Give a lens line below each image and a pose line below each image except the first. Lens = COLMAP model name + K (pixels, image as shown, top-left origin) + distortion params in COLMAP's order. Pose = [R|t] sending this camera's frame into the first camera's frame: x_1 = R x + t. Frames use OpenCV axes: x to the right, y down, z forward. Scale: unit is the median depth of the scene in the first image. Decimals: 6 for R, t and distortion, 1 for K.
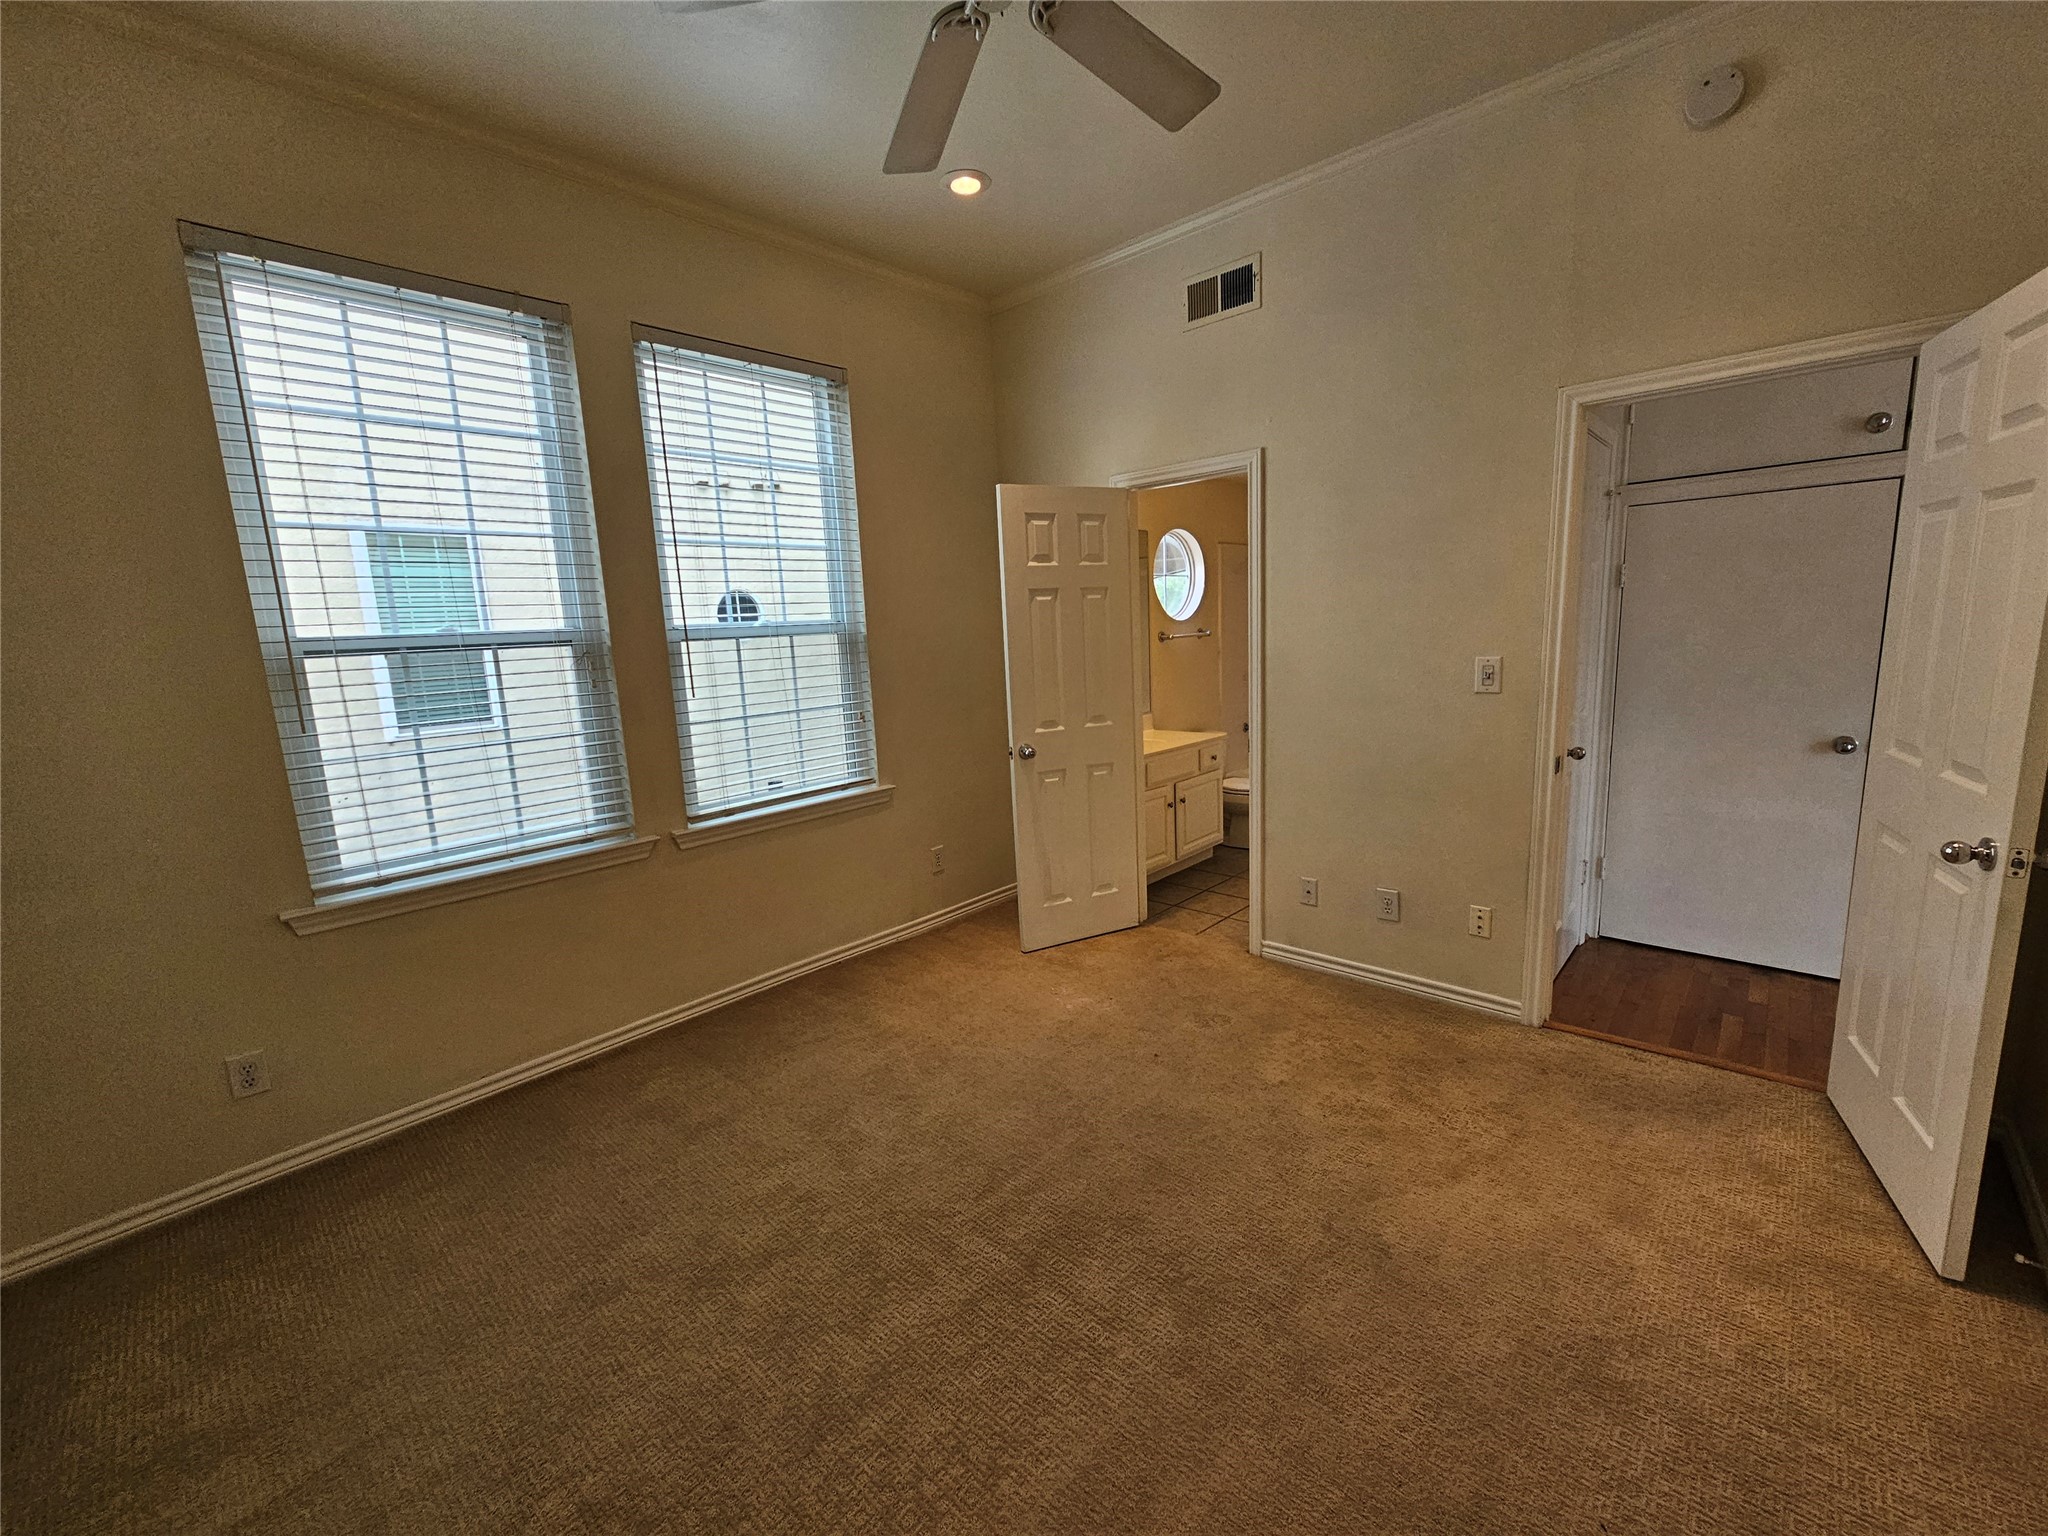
lens RADIAL K [[836.4, 0, 1037.2], [0, 836.4, 753.8], [0, 0, 1]] dist [-0.004202, 0.001236]
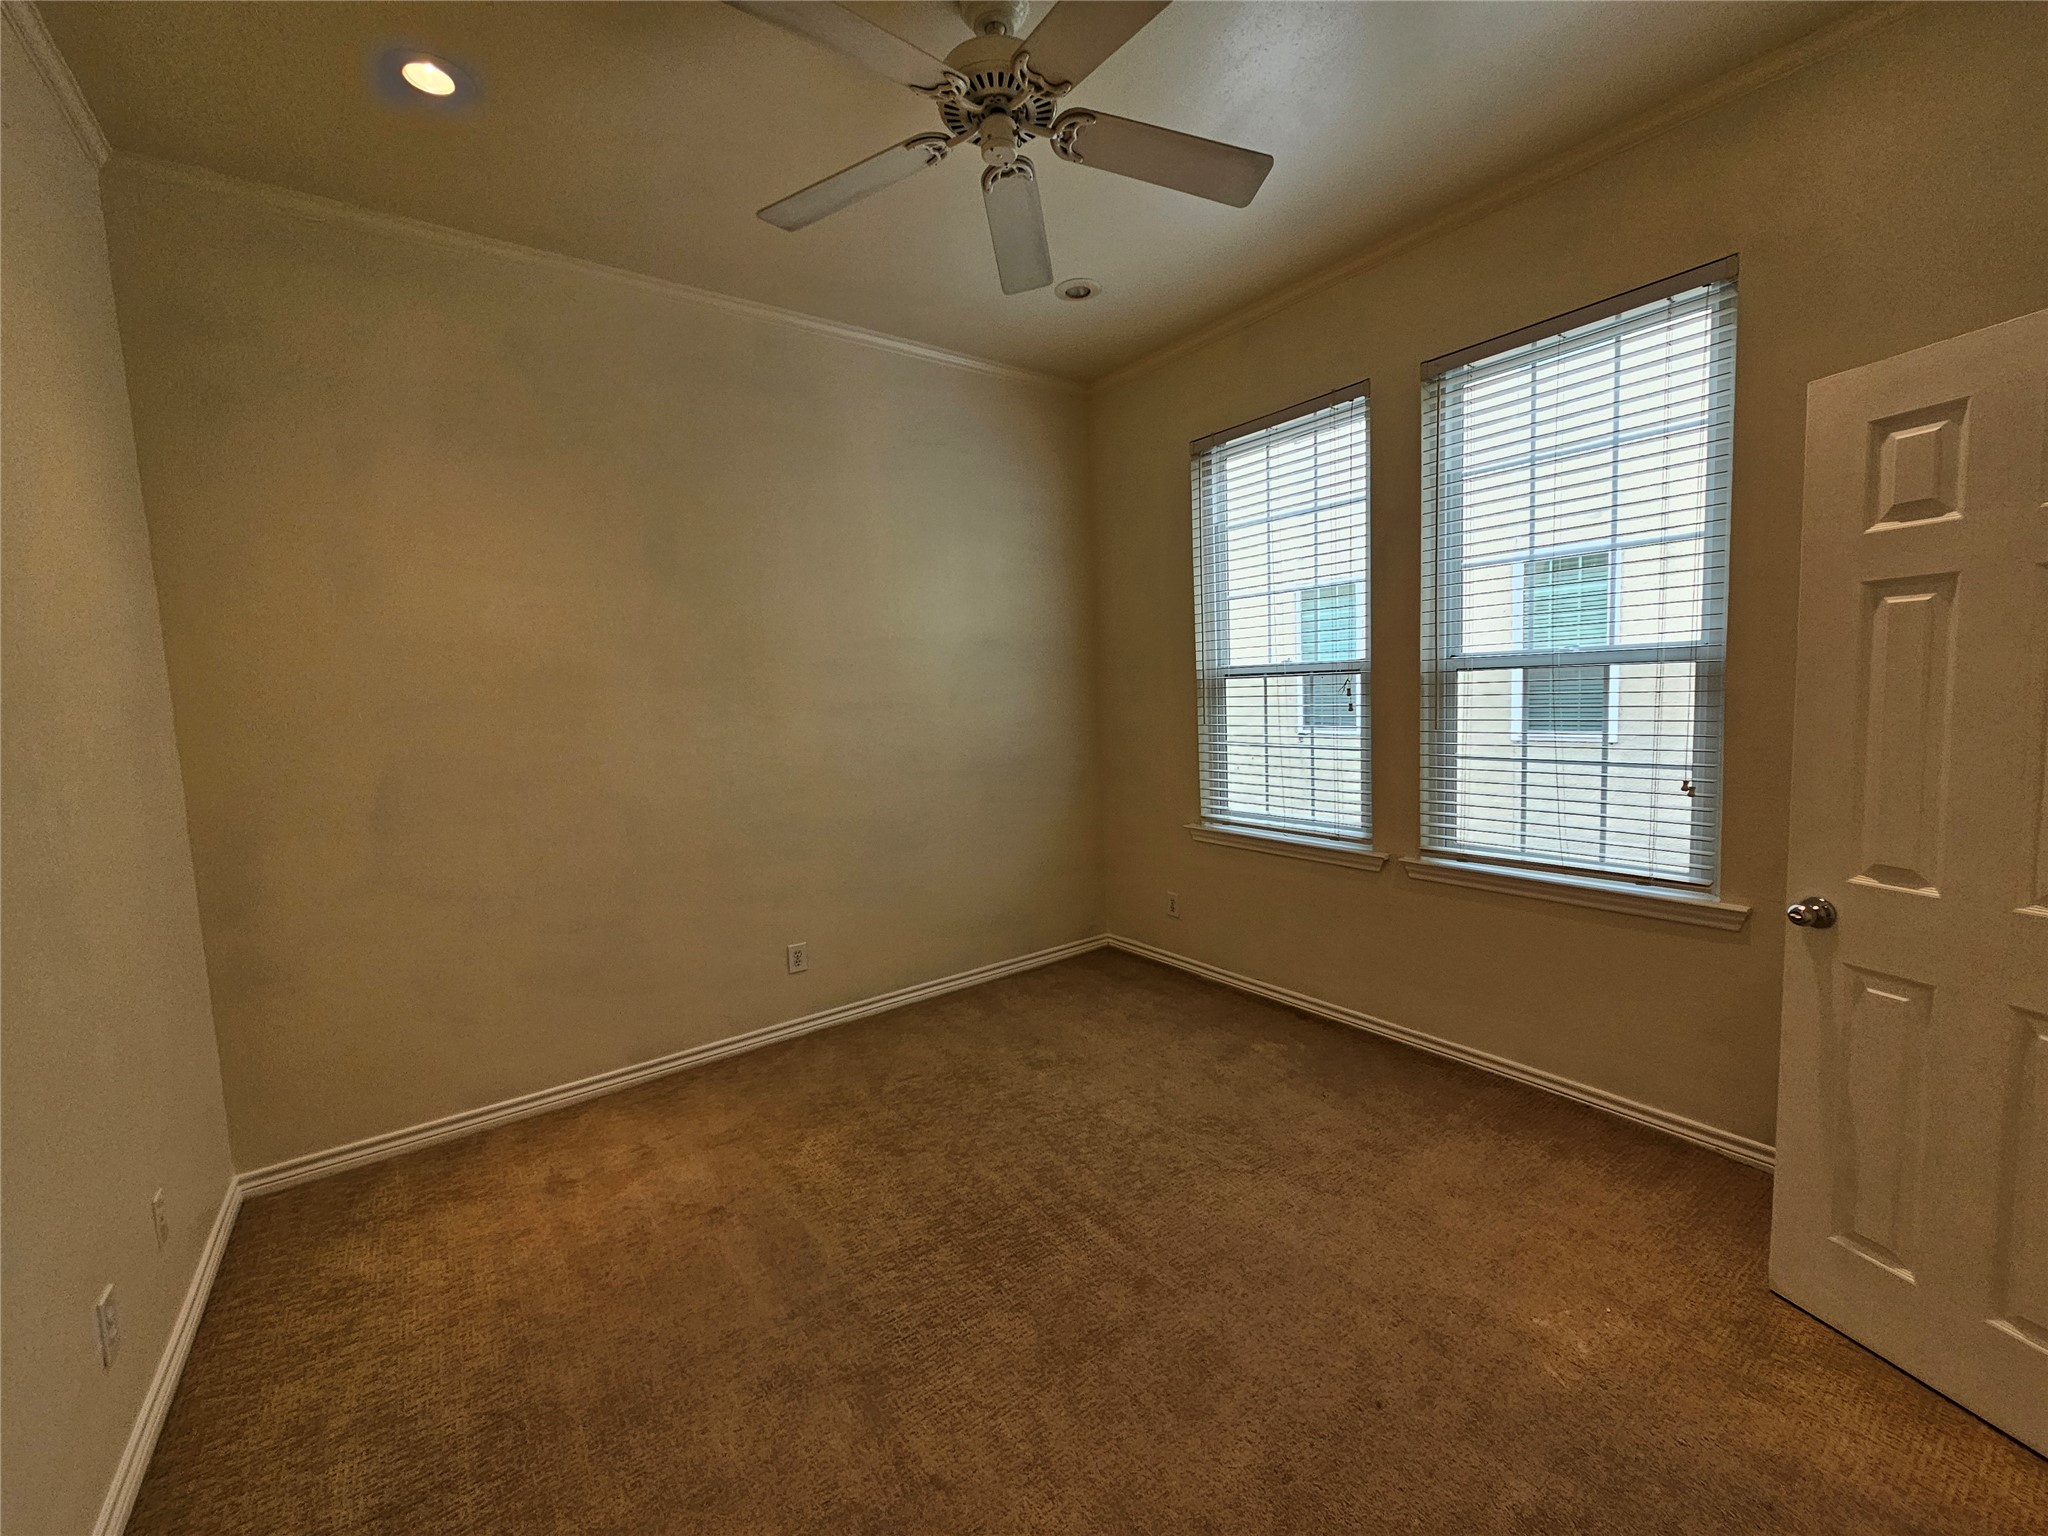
lens RADIAL K [[836.4, 0, 1037.6], [0, 836.4, 761.4], [0, 0, 1]] dist [-0.004202, 0.001236]
pose [[-0.183608, 0.141428, -0.972773, 0.551562], [-0.105442, 0.981053, 0.162534, -0.124494], [0.977328, 0.132414, -0.165216, 0.631541]]
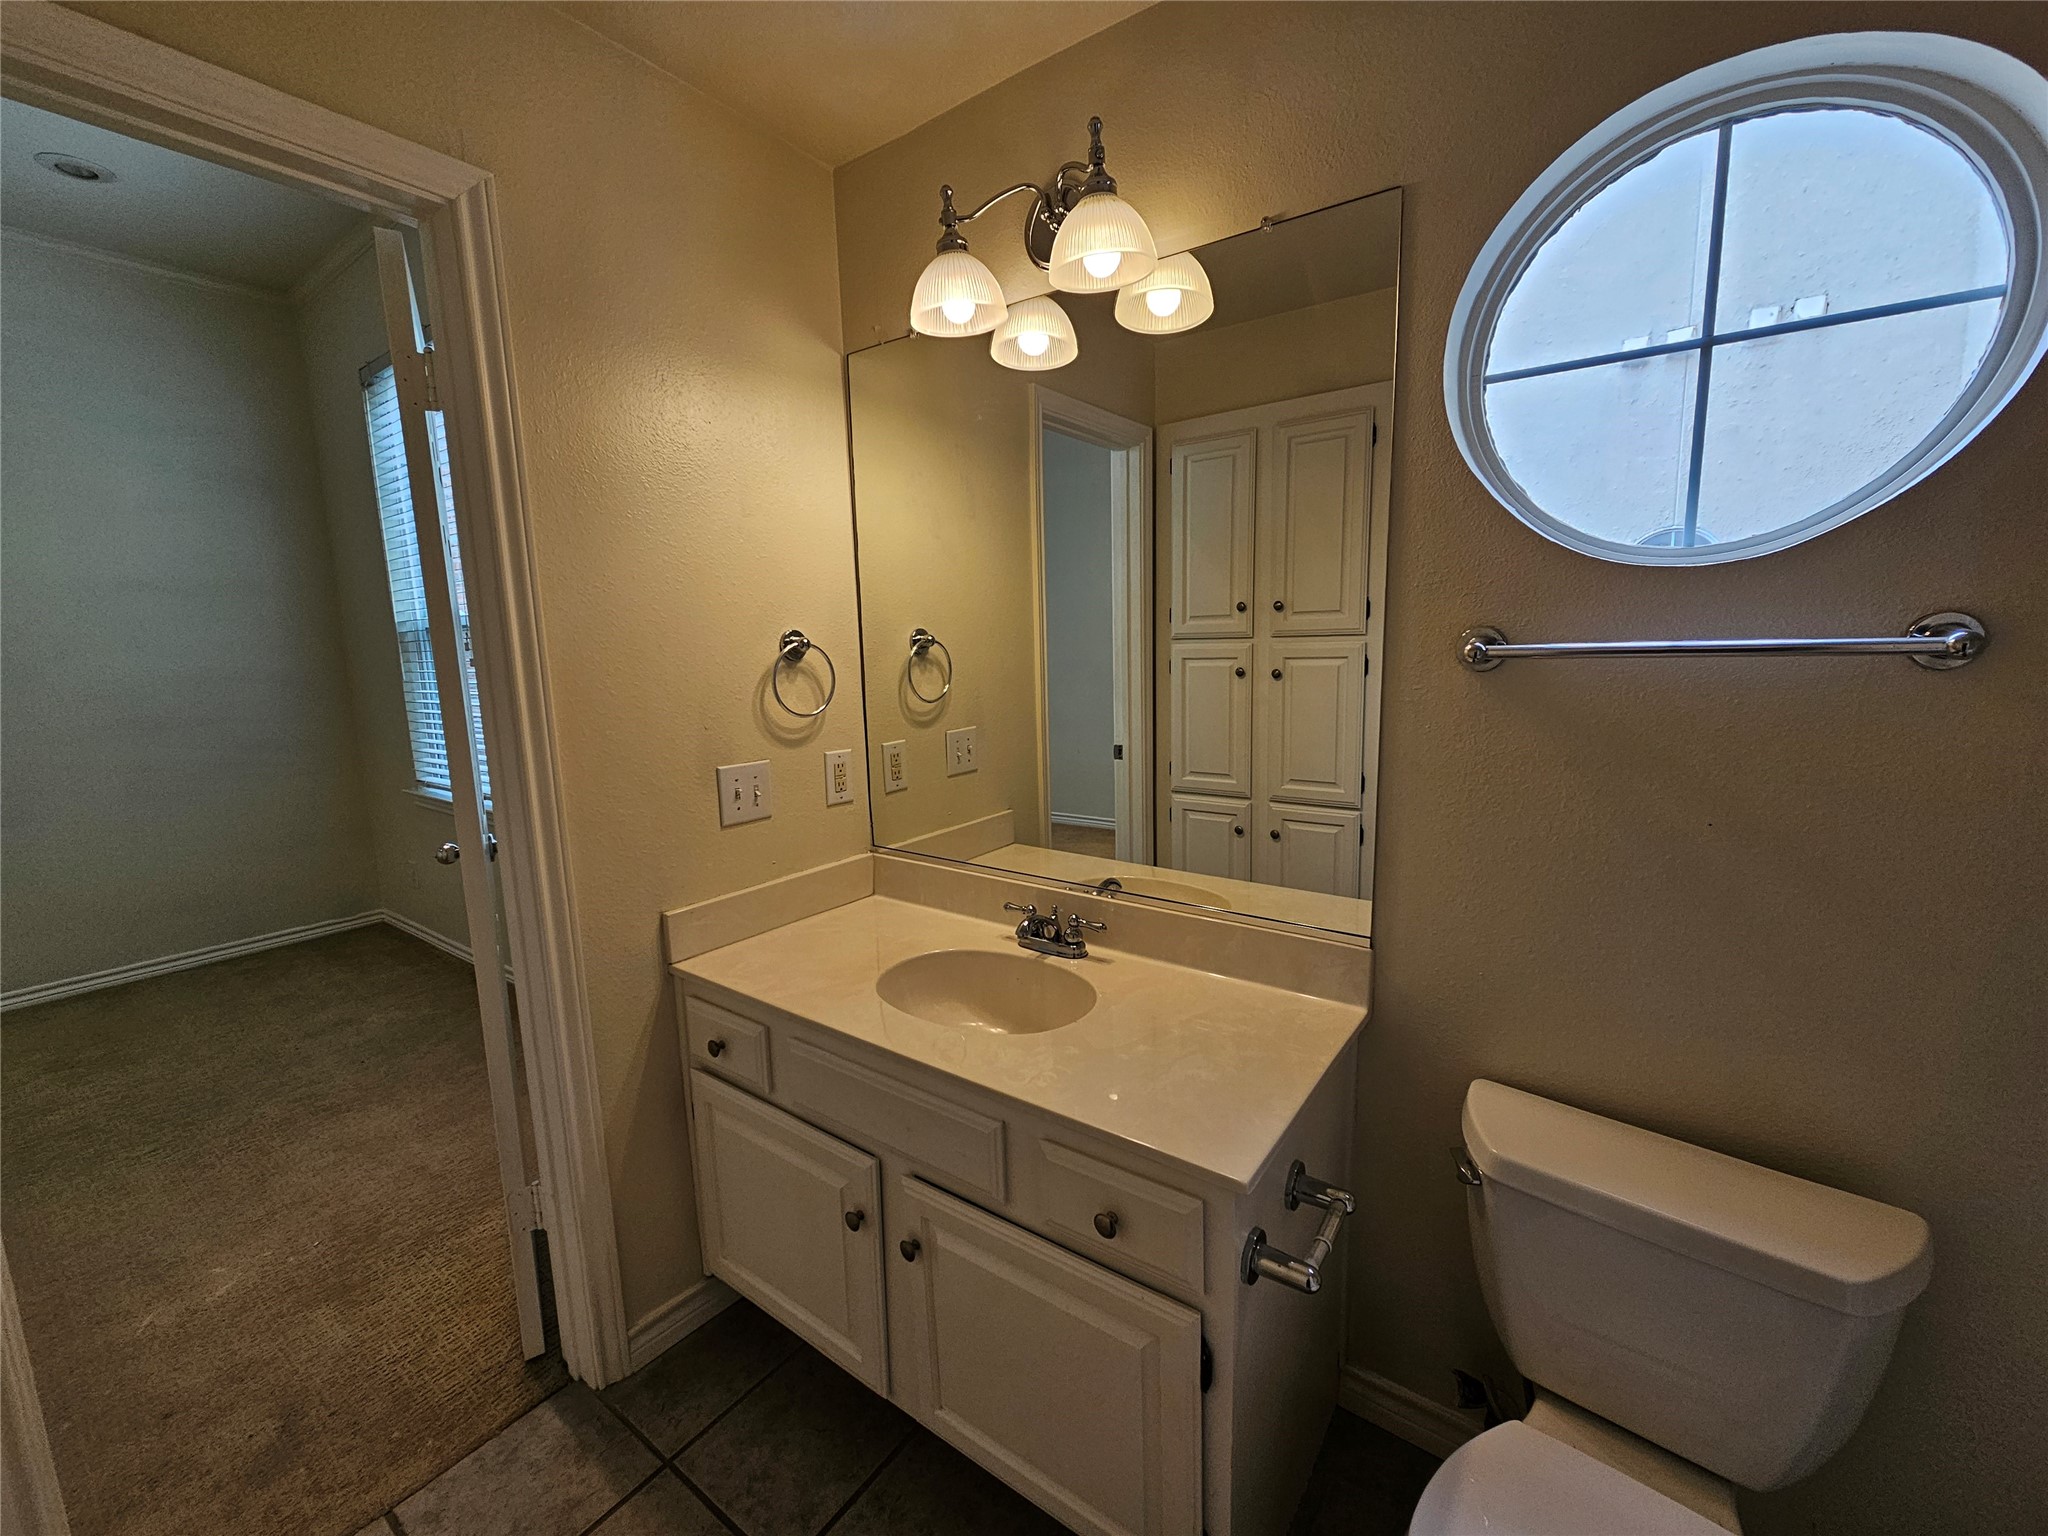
lens RADIAL K [[836.4, 0, 1033.3], [0, 836.4, 767.7], [0, 0, 1]] dist [-0.004202, 0.001236]
pose [[0.117460, 0.195073, -0.973730, 0.550448], [-0.131983, 0.974886, 0.179384, -0.202935], [0.984268, 0.107446, 0.140257, 1.300868]]
